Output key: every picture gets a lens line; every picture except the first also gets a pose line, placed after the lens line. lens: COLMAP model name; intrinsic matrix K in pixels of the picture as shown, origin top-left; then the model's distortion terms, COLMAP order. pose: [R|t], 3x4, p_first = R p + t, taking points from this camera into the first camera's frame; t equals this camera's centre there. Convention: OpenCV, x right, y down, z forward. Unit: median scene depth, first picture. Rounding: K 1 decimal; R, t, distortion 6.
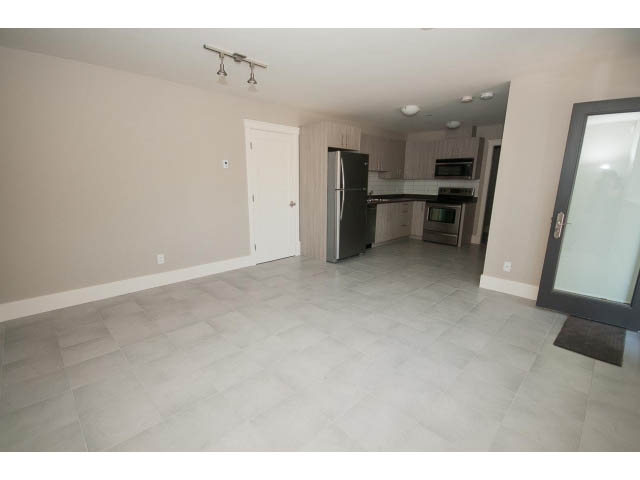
lens RADIAL K [[294.5, 0, 321.1], [0, 294.5, 241.1], [0, 0, 1]] dist [-0.000340, -0.007653]
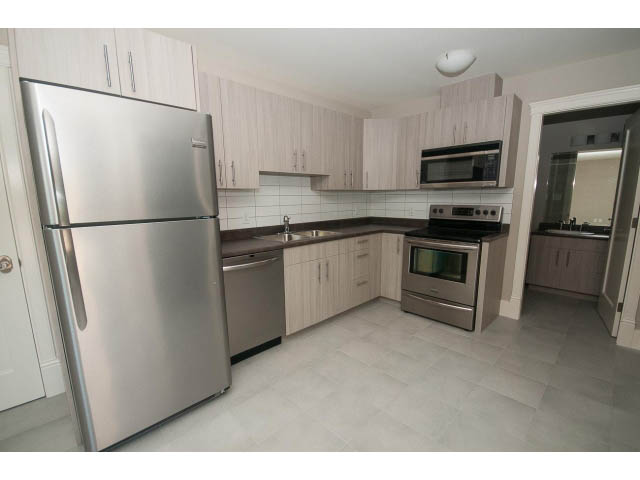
lens RADIAL K [[294.5, 0, 319.2], [0, 294.5, 243.3], [0, 0, 1]] dist [-0.000340, -0.007653]
pose [[0.999717, -0.022661, -0.007186, 0.220139], [0.022274, 0.998498, -0.050054, -0.099597], [0.008310, 0.049880, 0.998721, 0.514328]]
